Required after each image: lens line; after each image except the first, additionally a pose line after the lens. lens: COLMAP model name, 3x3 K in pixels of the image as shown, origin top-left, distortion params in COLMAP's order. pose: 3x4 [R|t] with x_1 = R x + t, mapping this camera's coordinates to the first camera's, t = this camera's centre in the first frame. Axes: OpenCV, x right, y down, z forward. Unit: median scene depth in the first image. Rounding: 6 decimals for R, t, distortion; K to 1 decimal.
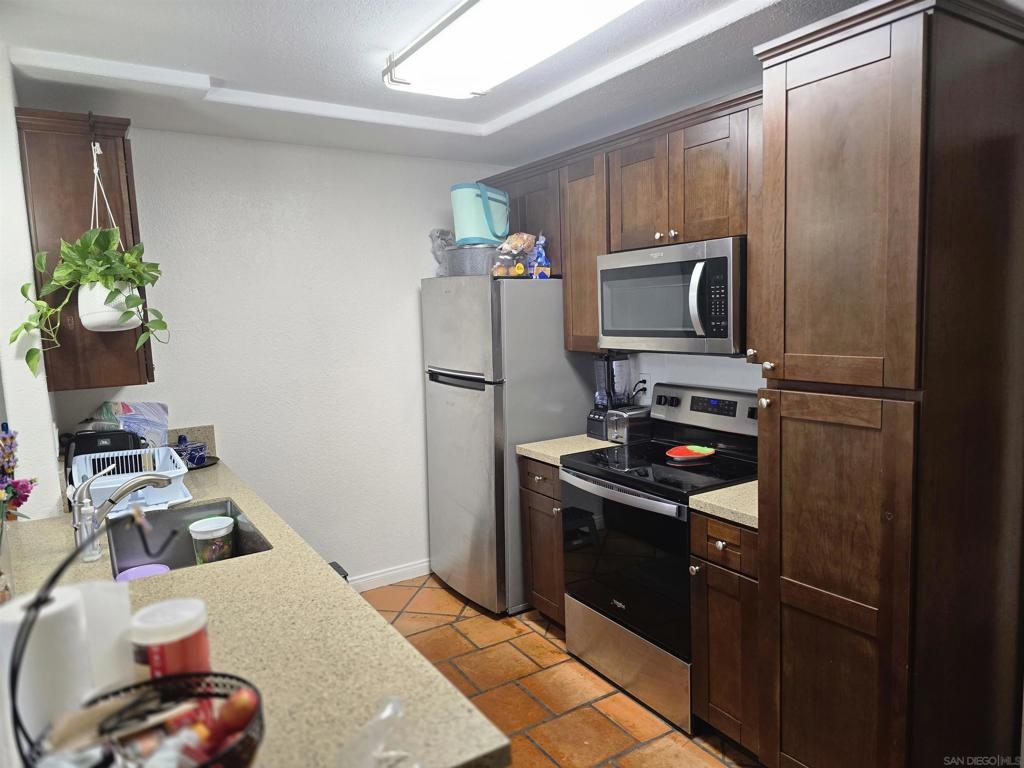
lens RADIAL K [[684.6, 0, 512.0], [0, 684.6, 384.0], [0, 0, 1]] dist [0.069616, -0.128710]
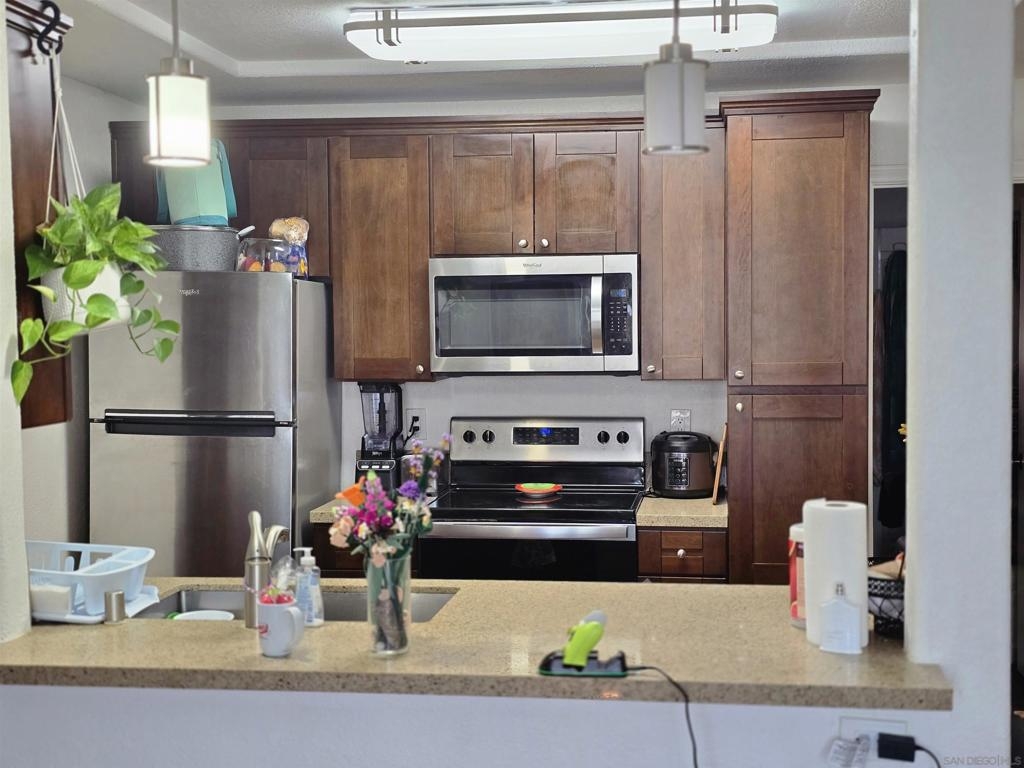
lens RADIAL K [[1368.5, 0, 512.0], [0, 1368.5, 384.0], [0, 0, 1]] dist [0.090934, -0.012266]
pose [[0.658806, -0.008334, 0.752266, -0.979435], [0.072002, 0.996047, -0.052022, 0.049890], [-0.748859, 0.088437, 0.656802, -0.120123]]
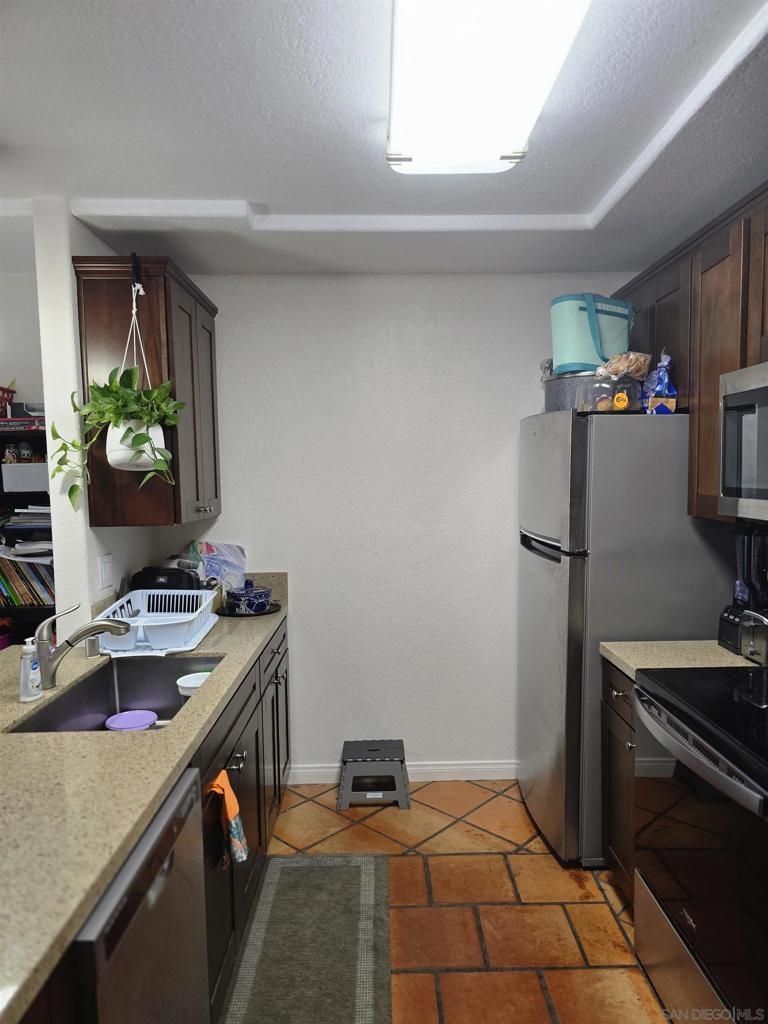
lens RADIAL K [[685.7, 0, 385.1], [0, 685.7, 524.4], [0, 0, 1]] dist [0.001176, -0.004313]
pose [[0.850871, 0.062459, -0.521648, 0.194695], [-0.073643, 0.997284, -0.000711, -0.018871], [0.520187, 0.039021, 0.853160, 0.266785]]
